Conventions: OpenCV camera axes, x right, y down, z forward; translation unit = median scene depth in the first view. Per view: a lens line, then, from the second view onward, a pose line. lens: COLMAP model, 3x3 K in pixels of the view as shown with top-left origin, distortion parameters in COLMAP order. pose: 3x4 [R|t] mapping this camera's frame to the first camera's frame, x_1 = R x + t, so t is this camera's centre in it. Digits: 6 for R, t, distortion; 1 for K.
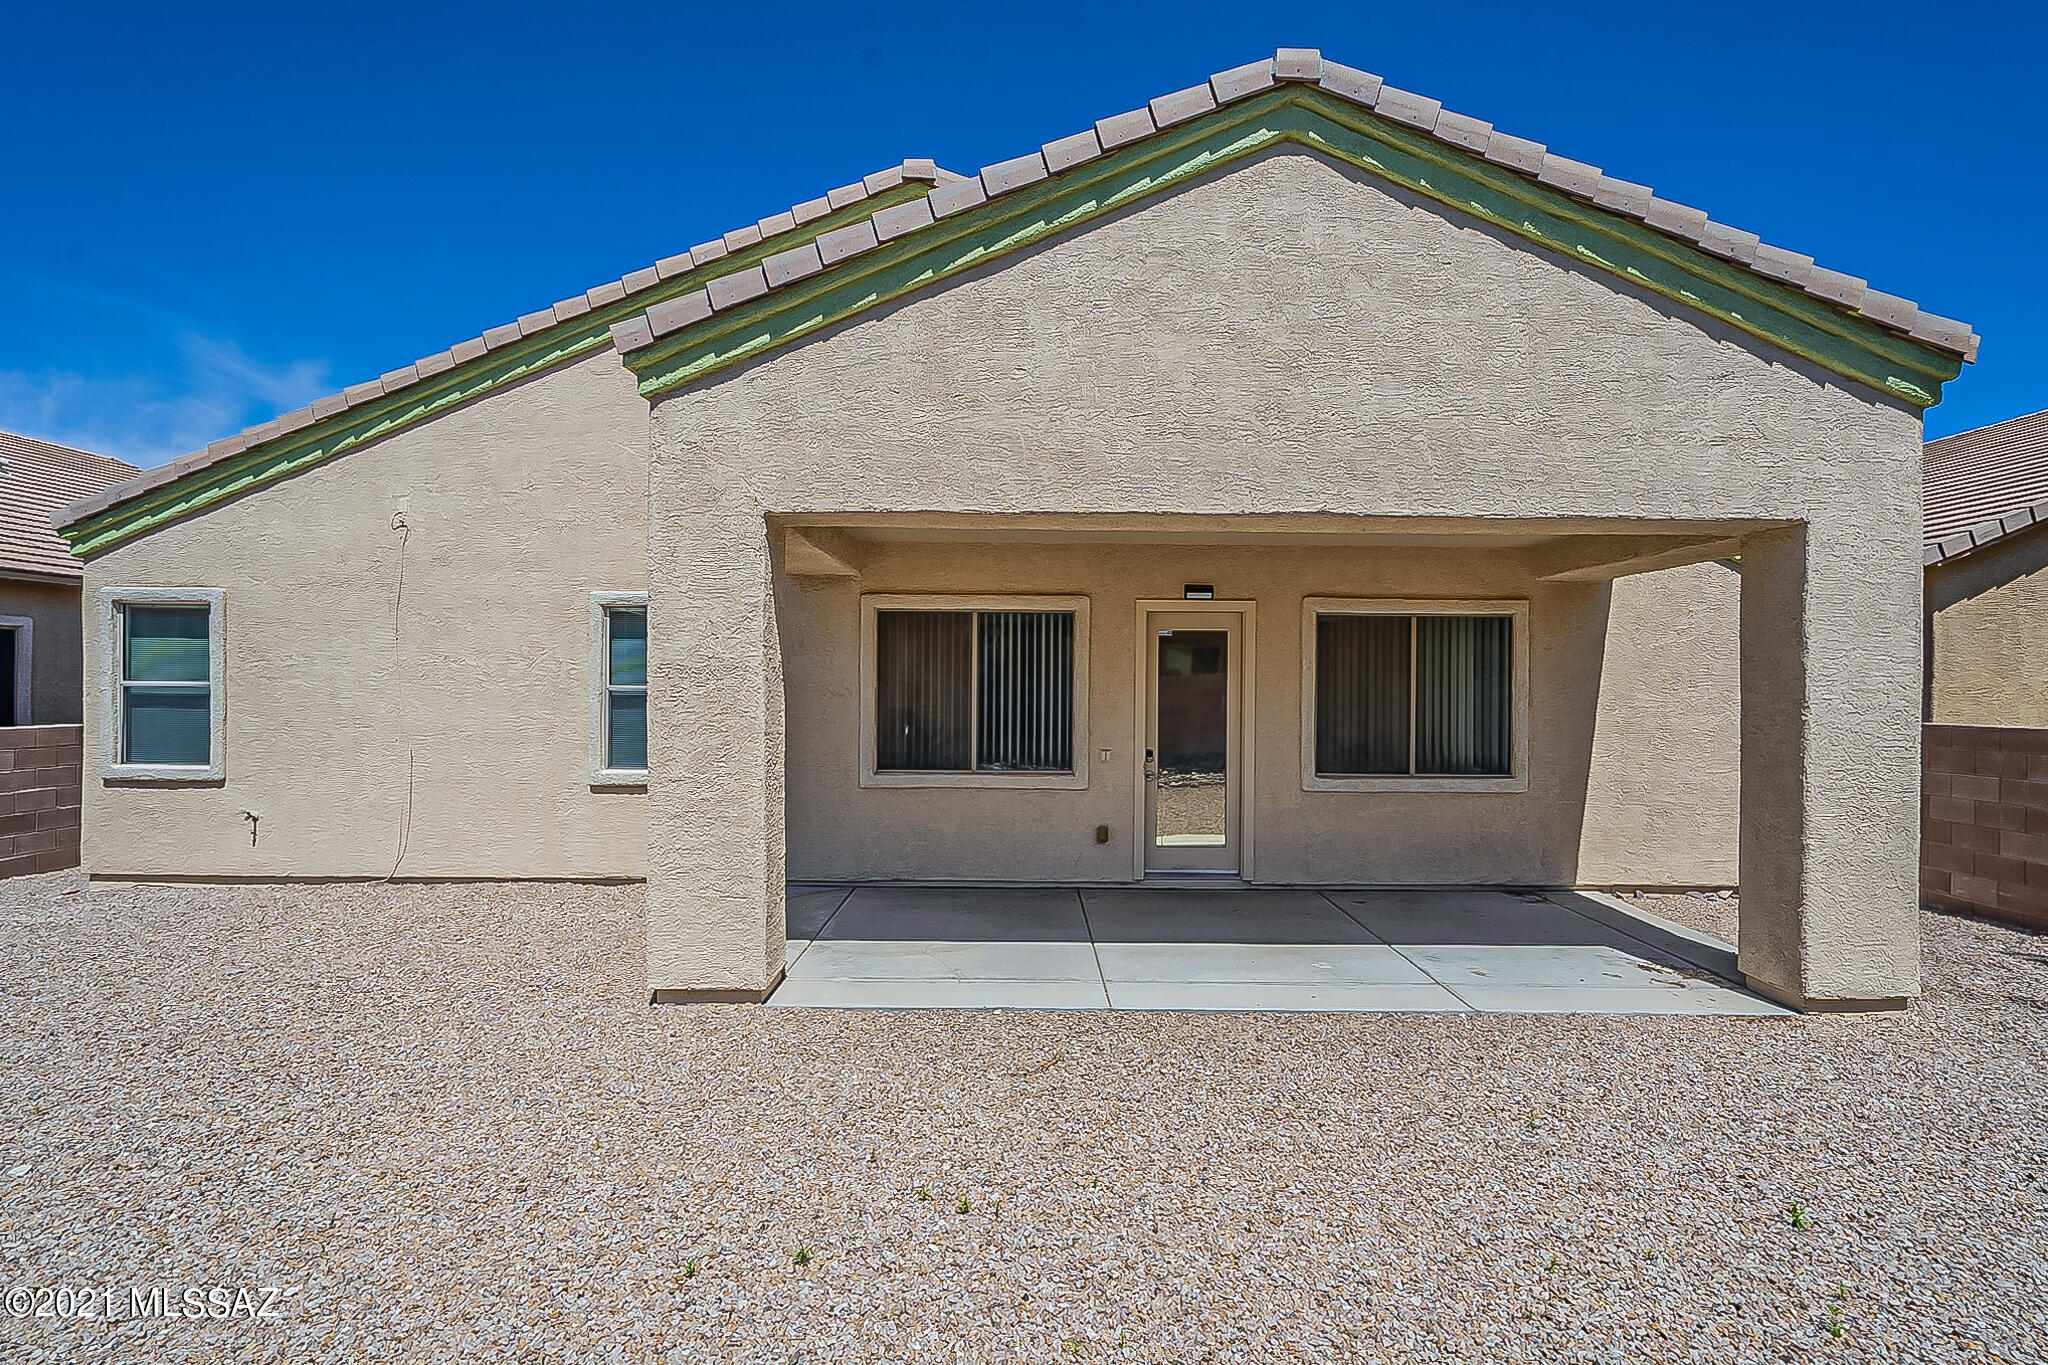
lens RADIAL K [[945.9, 0, 1015.1], [0, 945.9, 683.9], [0, 0, 1]] dist [-0.007064, 0.002960]
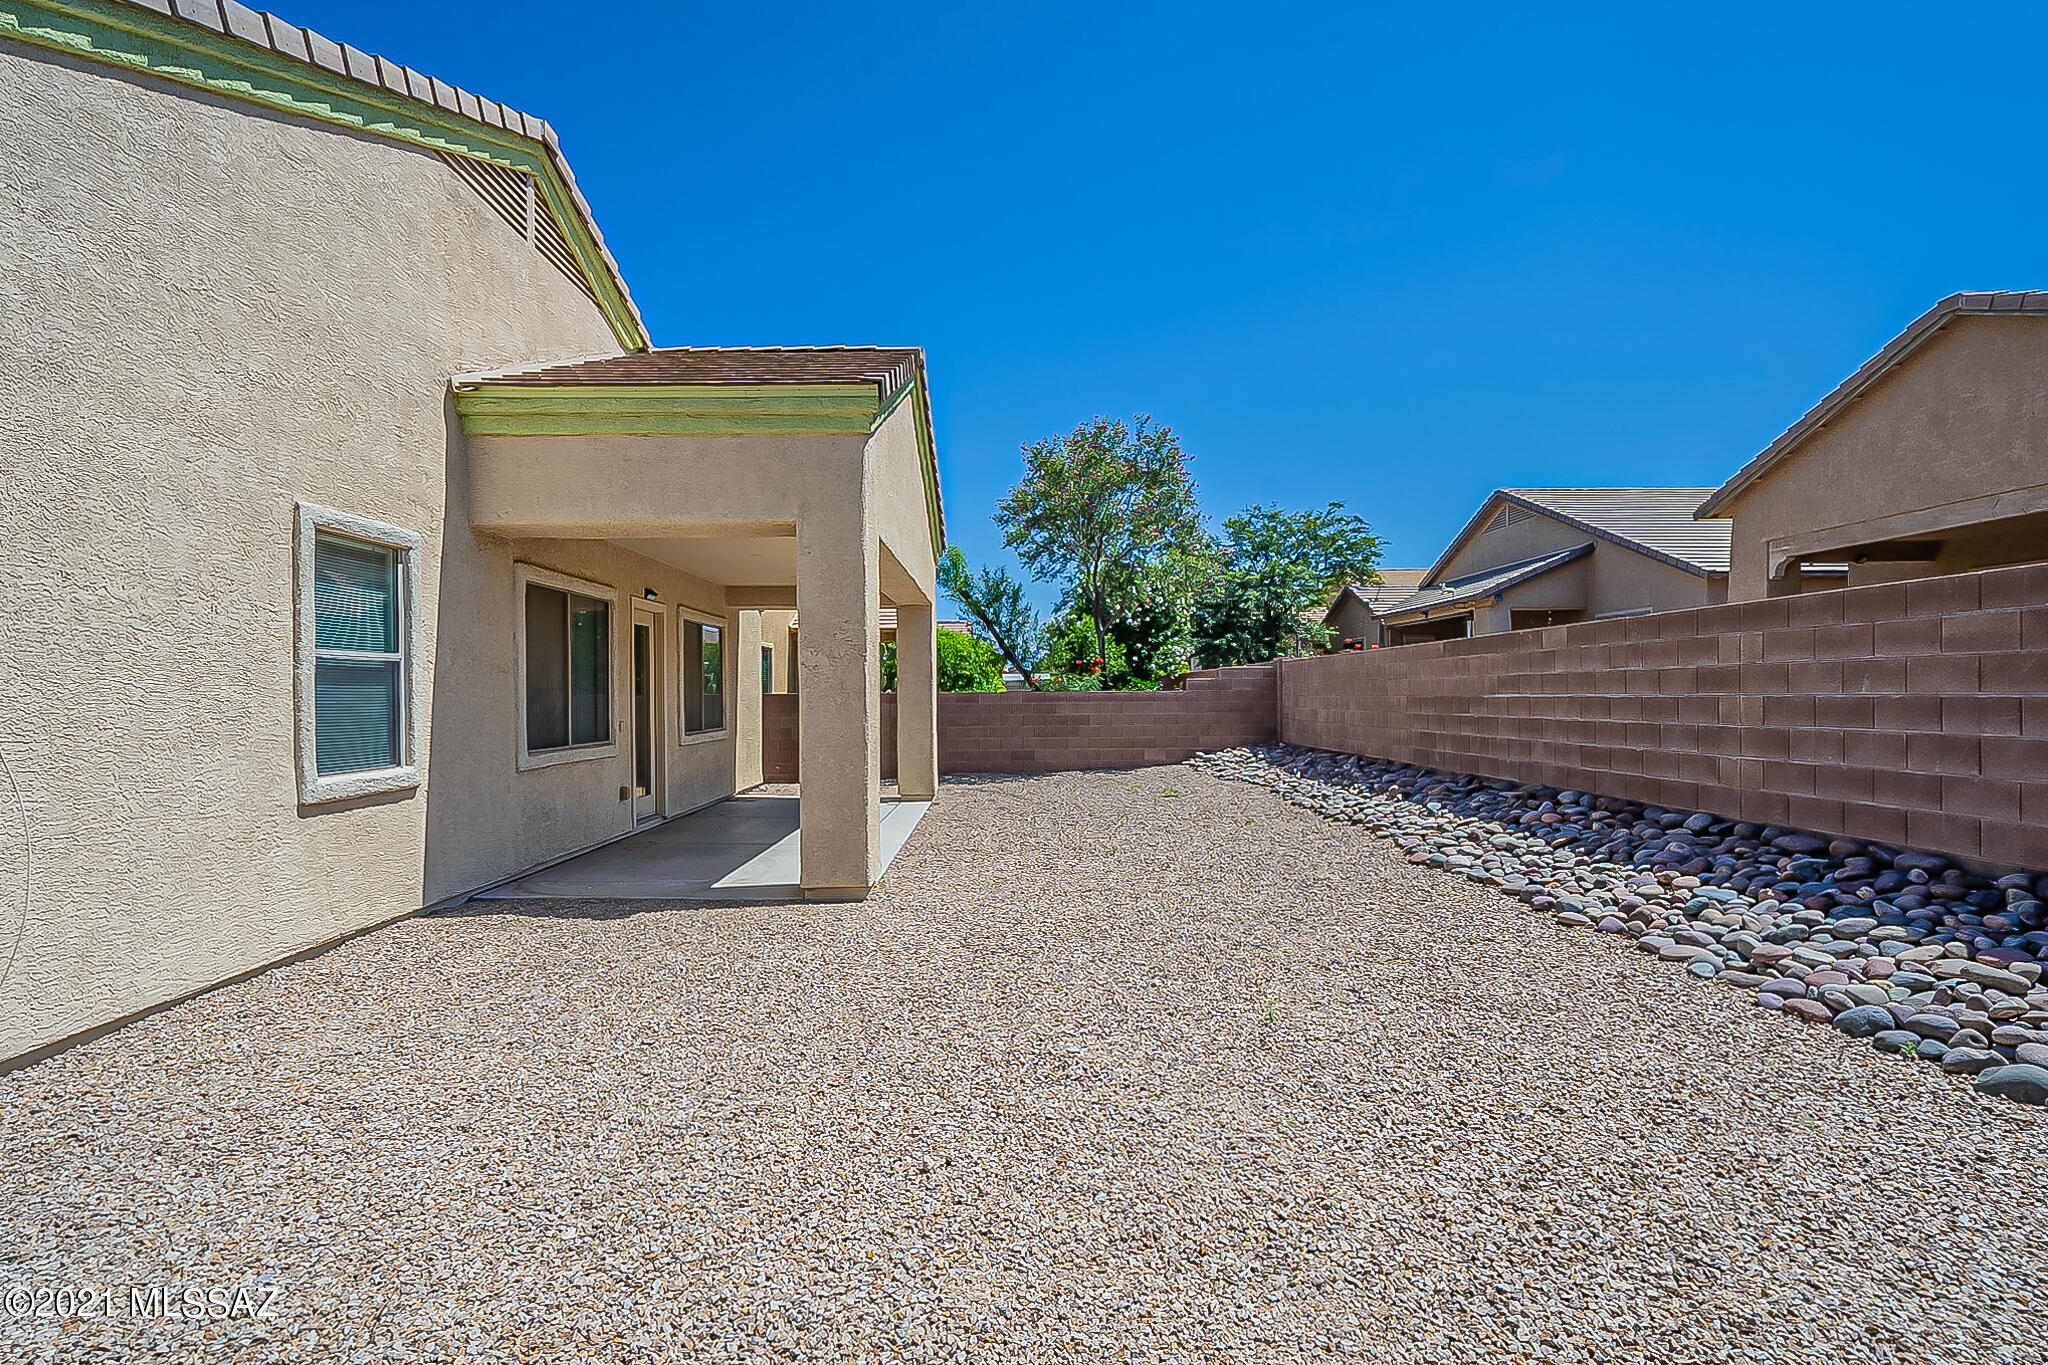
lens RADIAL K [[945.9, 0, 1024.2], [0, 945.9, 698.1], [0, 0, 1]] dist [-0.007064, 0.002960]
pose [[-0.027034, -0.010511, 0.999579, -1.099503], [0.008907, 0.999902, 0.010755, 0.032991], [-0.999595, 0.009194, -0.026938, 0.531692]]
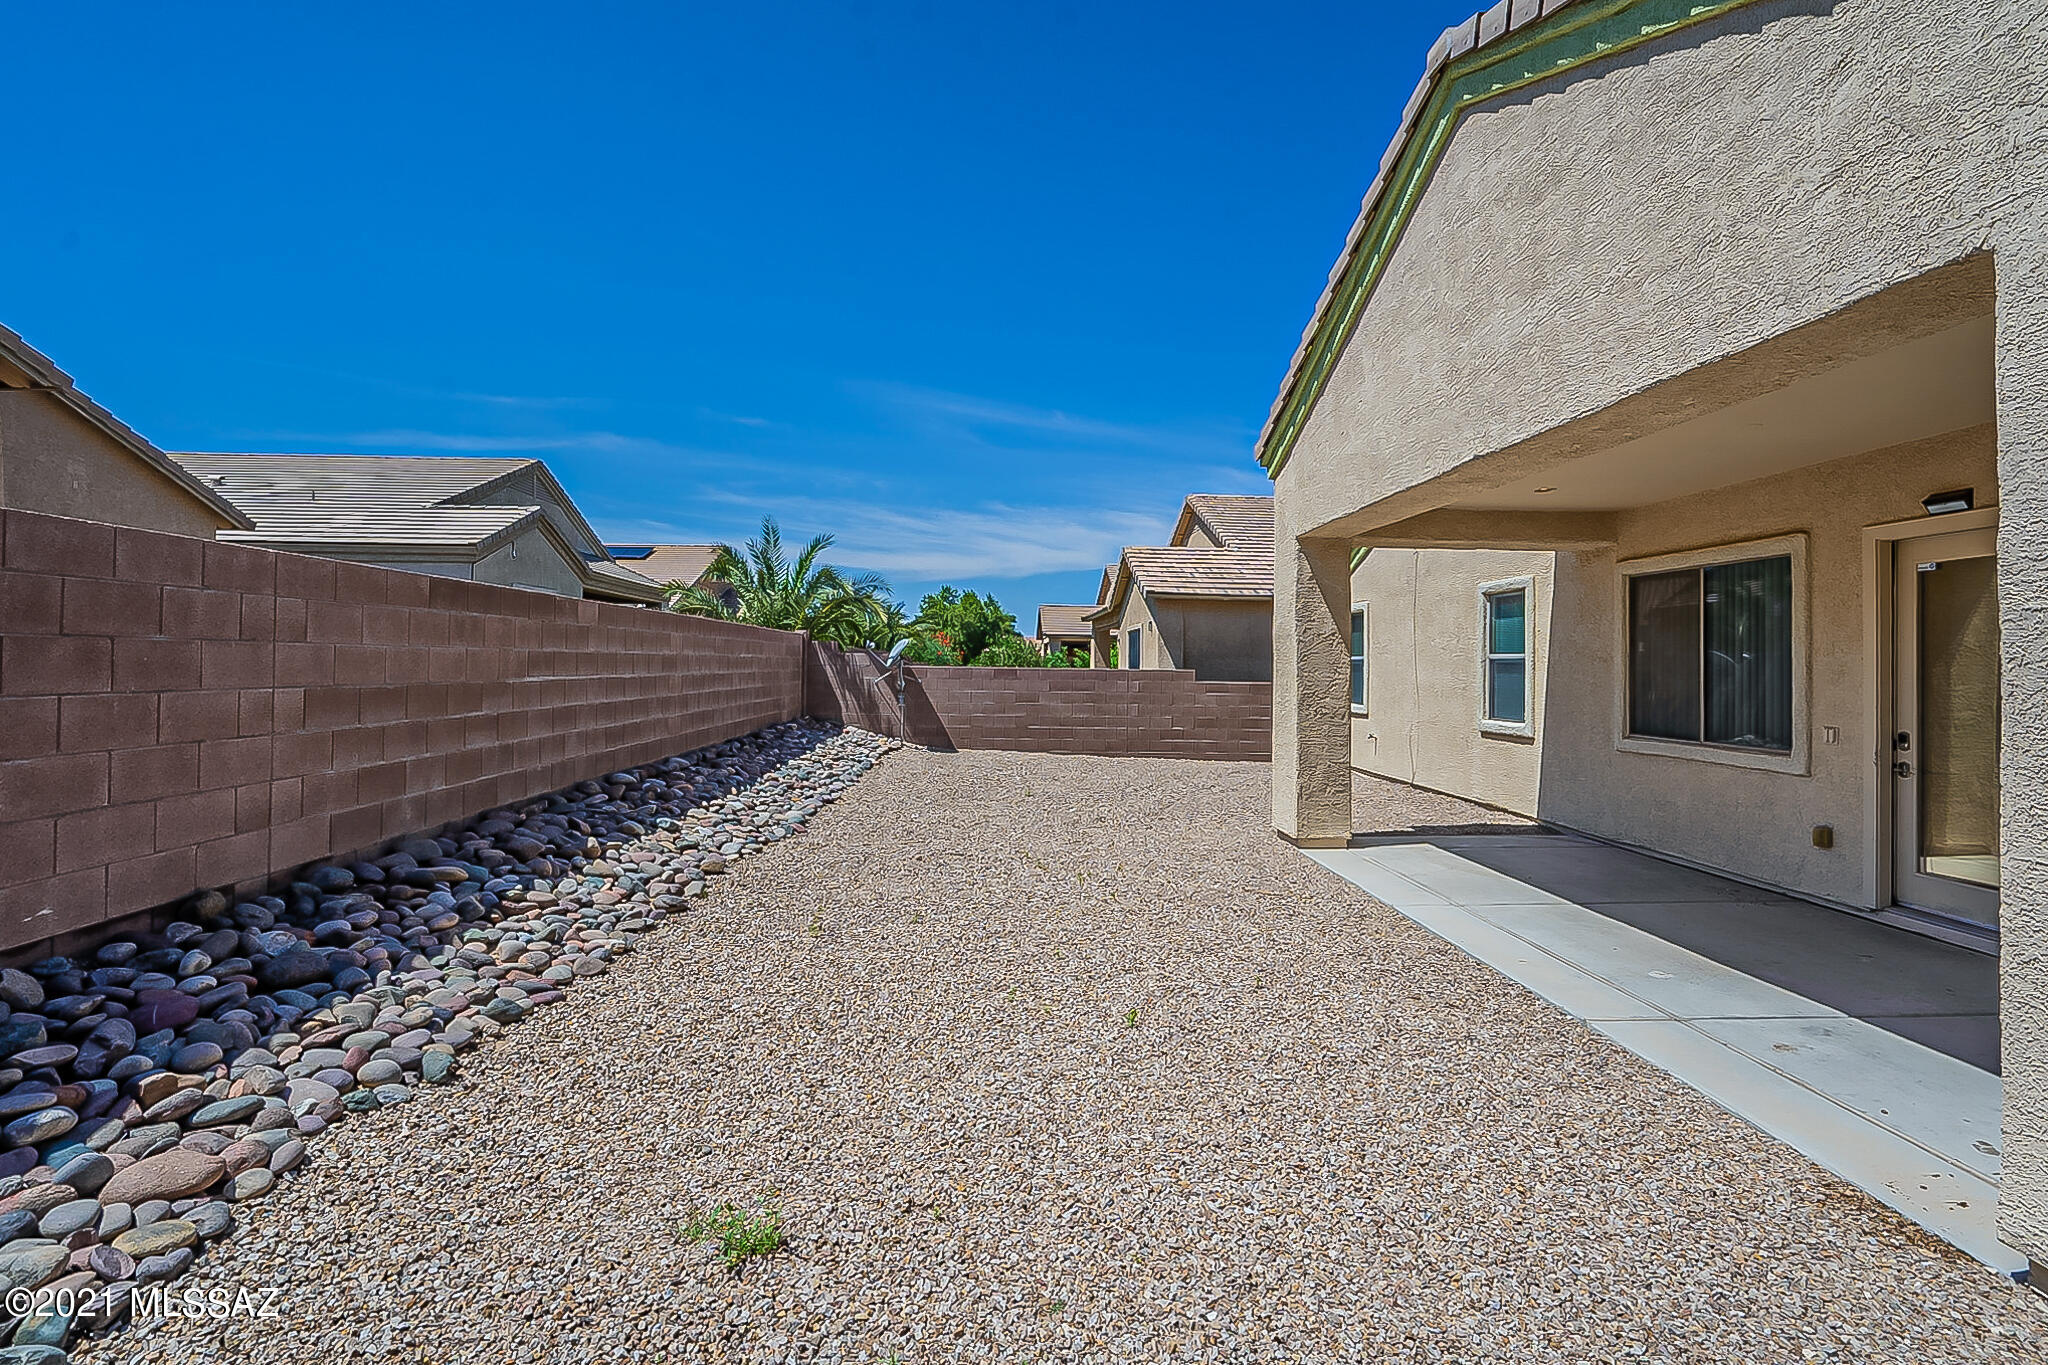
lens RADIAL K [[945.9, 0, 1013.2], [0, 945.9, 661.9], [0, 0, 1]] dist [-0.007064, 0.002960]
pose [[0.028327, -0.009089, -0.999557, 0.844607], [-0.015735, 0.999831, -0.009537, 0.033920], [0.999475, 0.015998, 0.028179, 0.312695]]
